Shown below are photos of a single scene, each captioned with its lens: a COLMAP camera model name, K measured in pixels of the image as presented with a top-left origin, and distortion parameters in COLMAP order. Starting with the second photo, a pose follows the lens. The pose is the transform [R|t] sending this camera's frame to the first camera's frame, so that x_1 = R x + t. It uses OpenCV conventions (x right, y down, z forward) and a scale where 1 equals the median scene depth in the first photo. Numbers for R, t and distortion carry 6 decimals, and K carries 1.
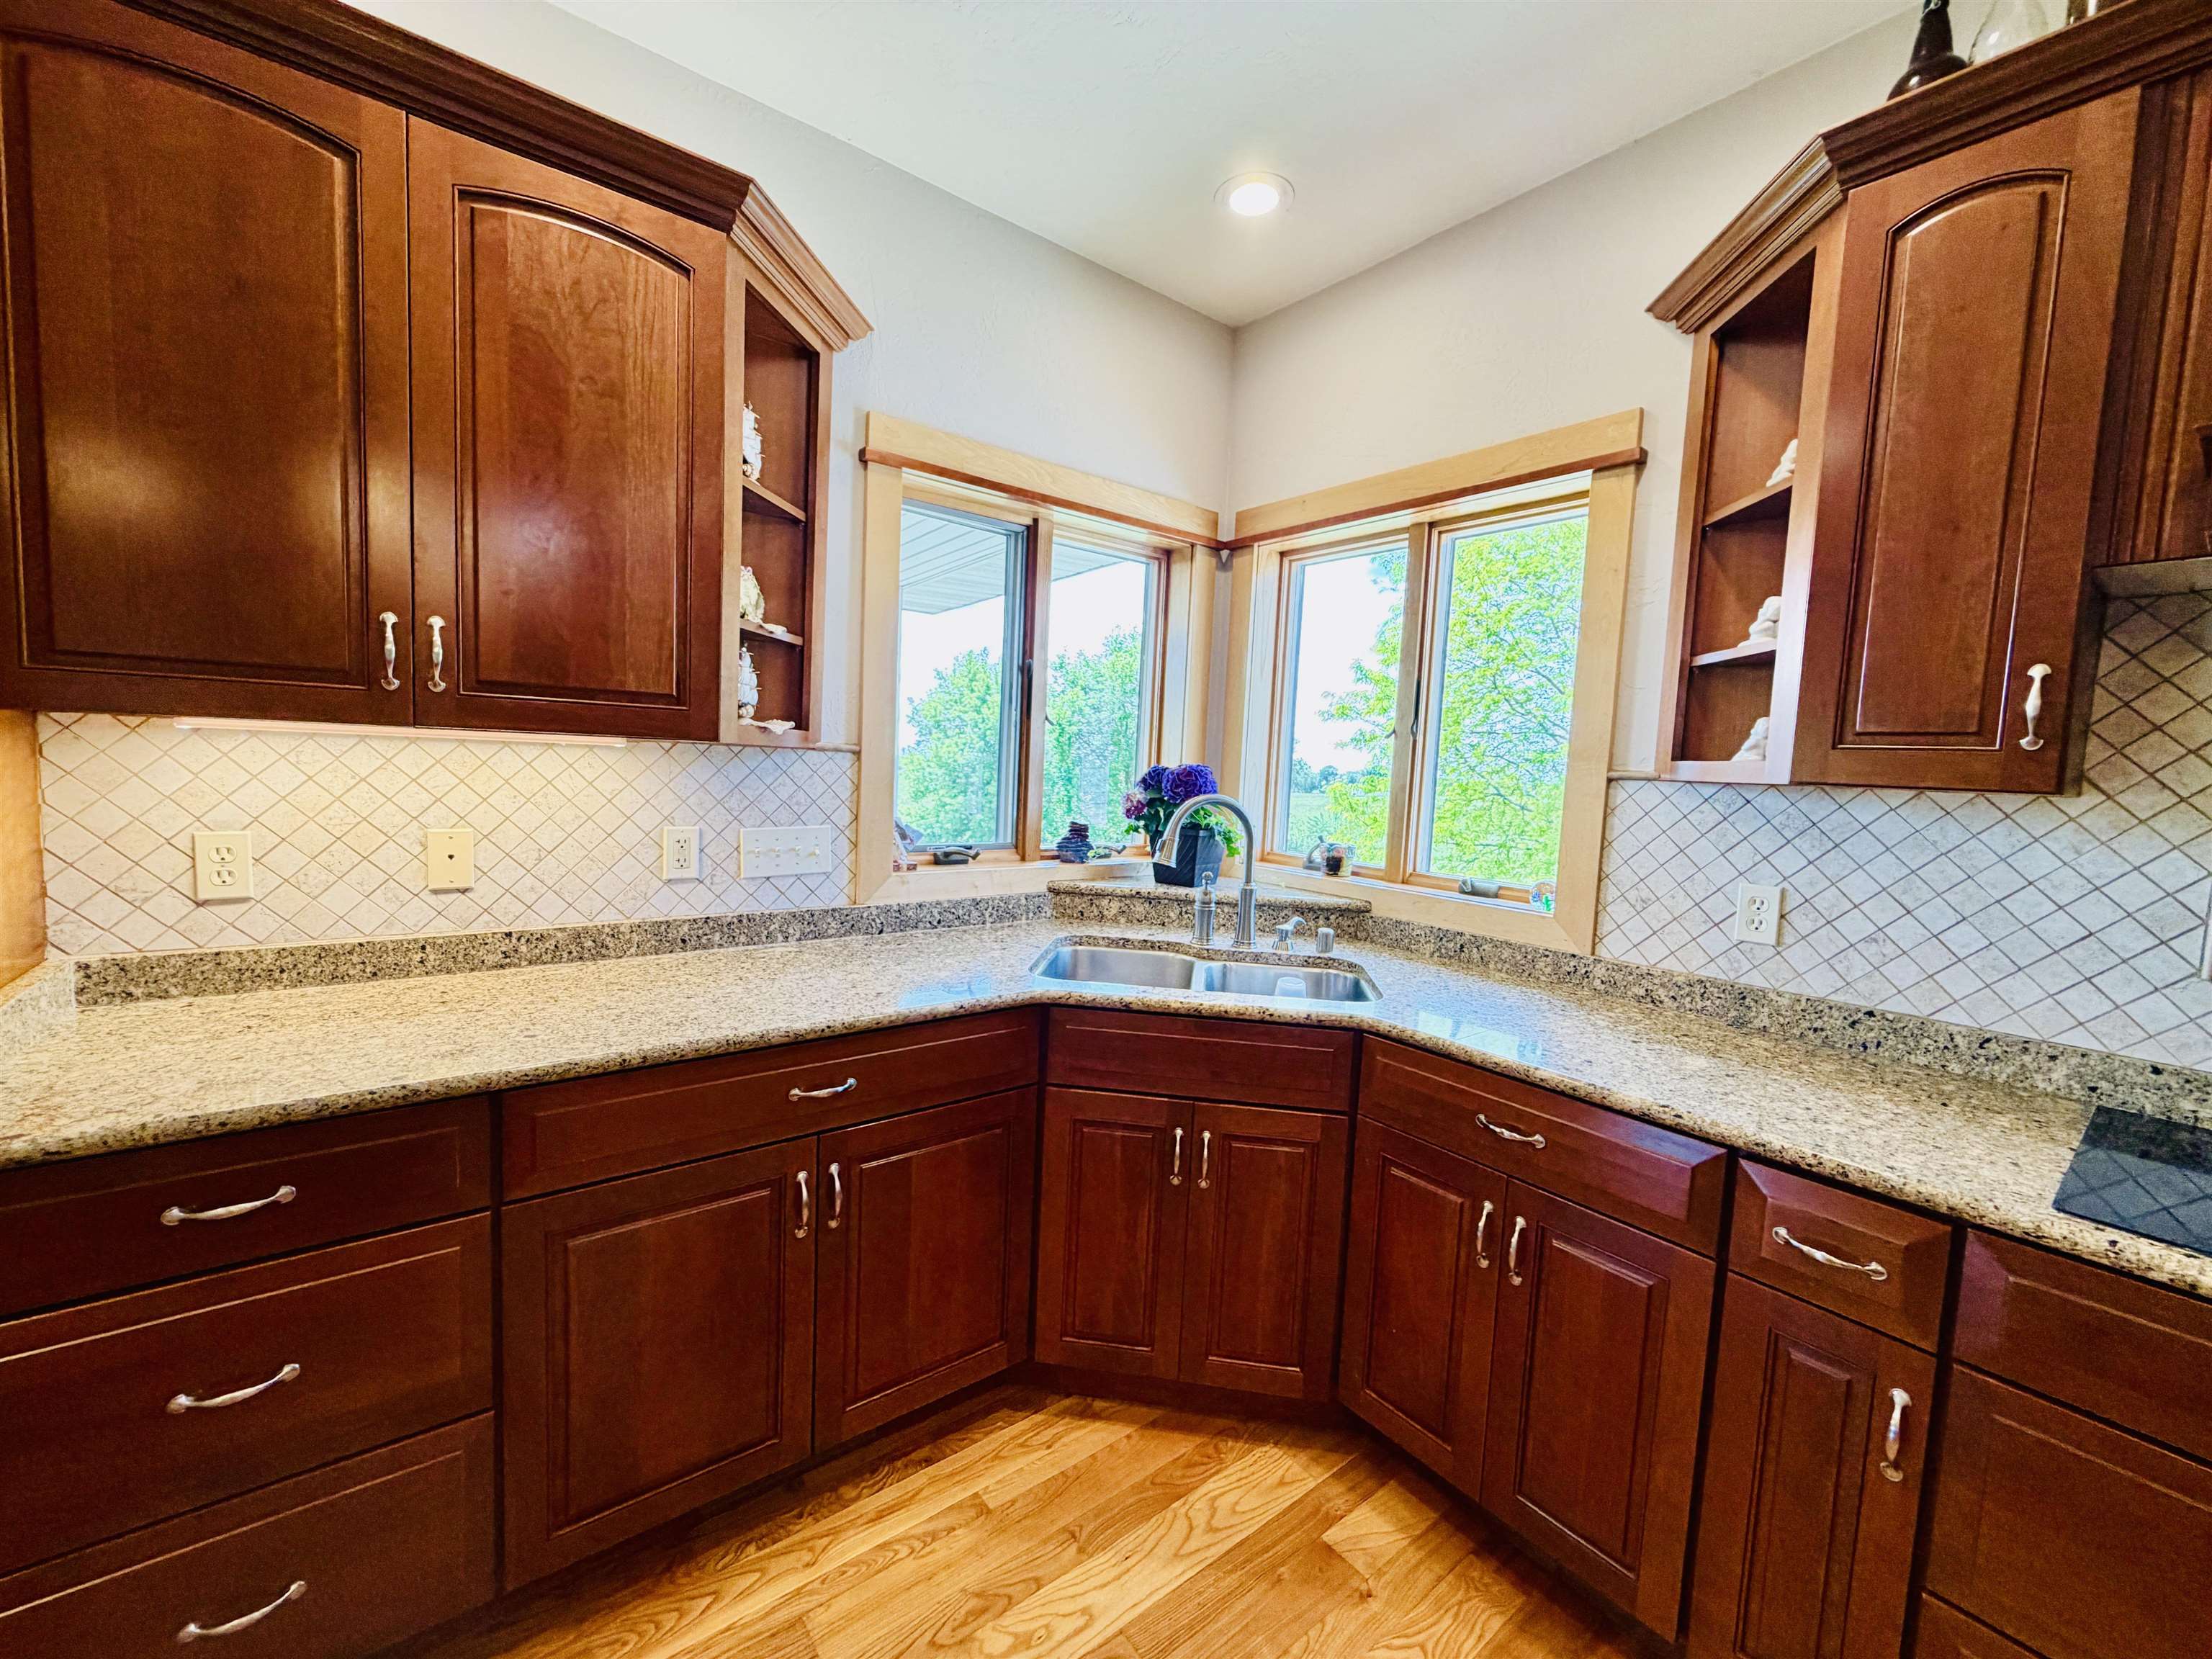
lens RADIAL K [[882.9, 0, 1101.0], [0, 882.9, 827.5], [0, 0, 1]] dist [-0.000417, 0.000598]
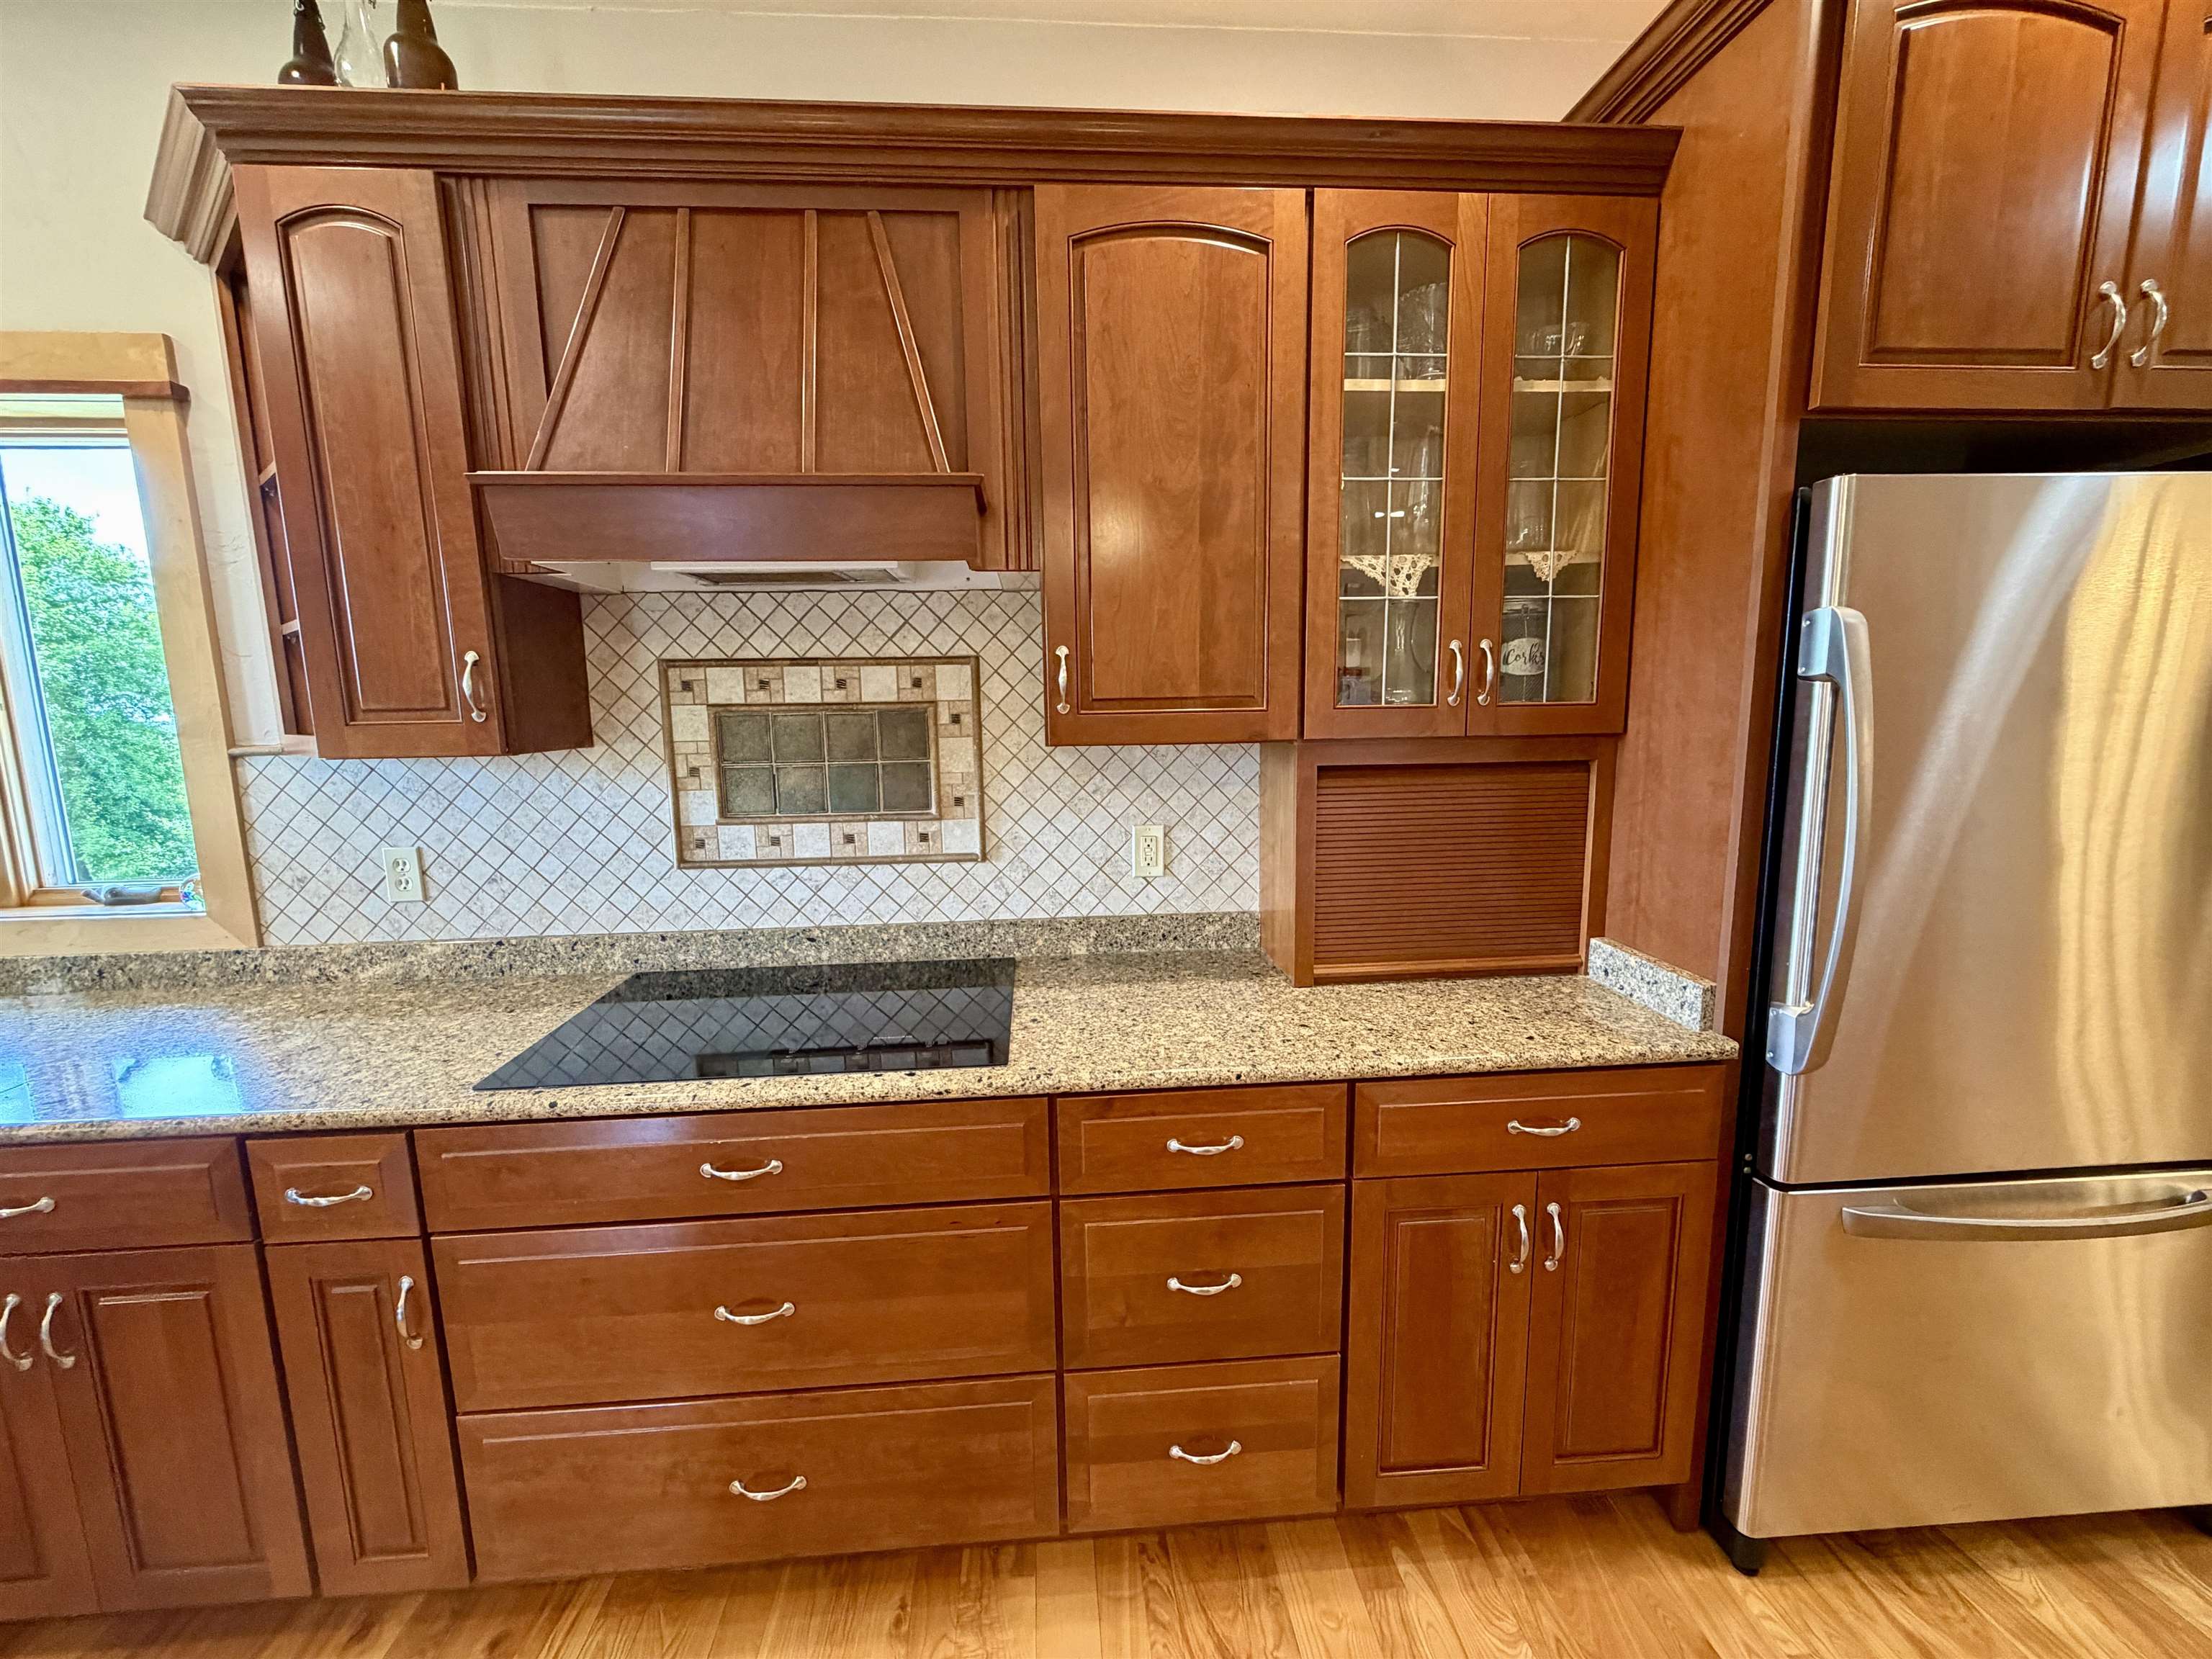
lens RADIAL K [[882.9, 0, 1093.5], [0, 882.9, 829.2], [0, 0, 1]] dist [-0.000417, 0.000598]
pose [[0.553447, -0.172857, 0.814750, 0.383595], [0.105780, 0.984893, 0.137100, -0.014026], [-0.826140, 0.010307, 0.563371, -0.303781]]
